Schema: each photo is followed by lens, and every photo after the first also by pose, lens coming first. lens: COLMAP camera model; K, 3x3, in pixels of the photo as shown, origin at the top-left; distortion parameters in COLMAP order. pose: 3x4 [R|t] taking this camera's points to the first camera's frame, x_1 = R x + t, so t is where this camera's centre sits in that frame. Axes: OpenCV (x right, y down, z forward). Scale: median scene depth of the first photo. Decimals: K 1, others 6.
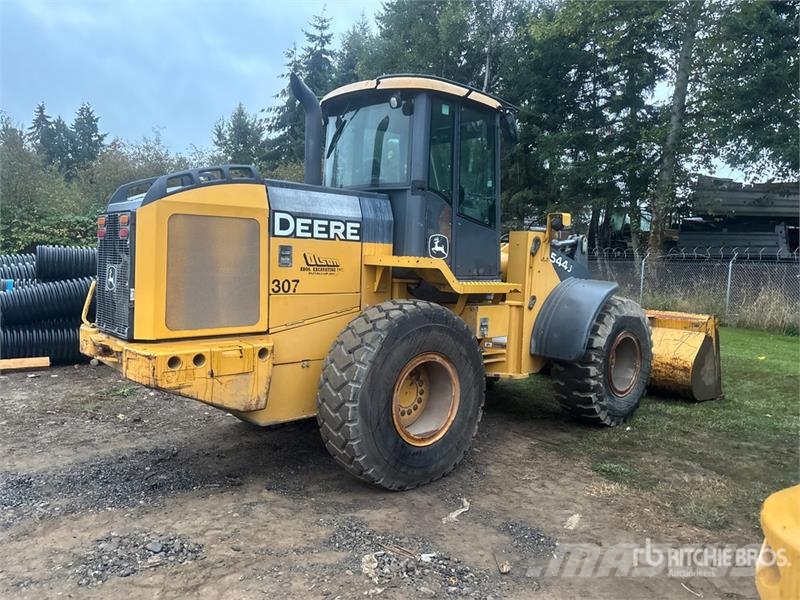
lens RADIAL K [[607.0, 0, 400.5], [0, 607.0, 297.5], [0, 0, 1]] dist [0.044452, -0.050141]
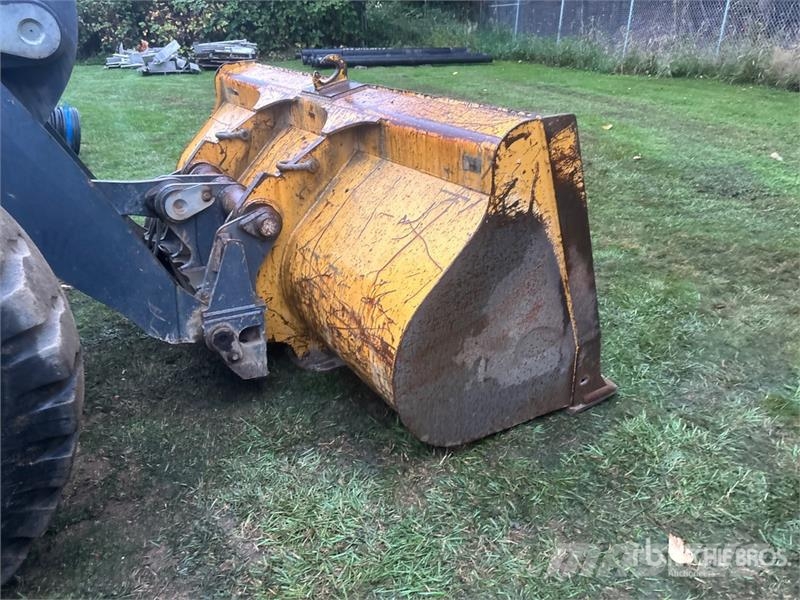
lens RADIAL K [[602.9, 0, 395.3], [0, 602.9, 307.7], [0, 0, 1]] dist [0.038038, -0.041341]
pose [[0.981592, 0.044944, -0.185627, 0.838686], [0.029845, 0.923881, 0.381514, 0.012190], [0.188644, -0.380031, 0.905533, 1.285757]]
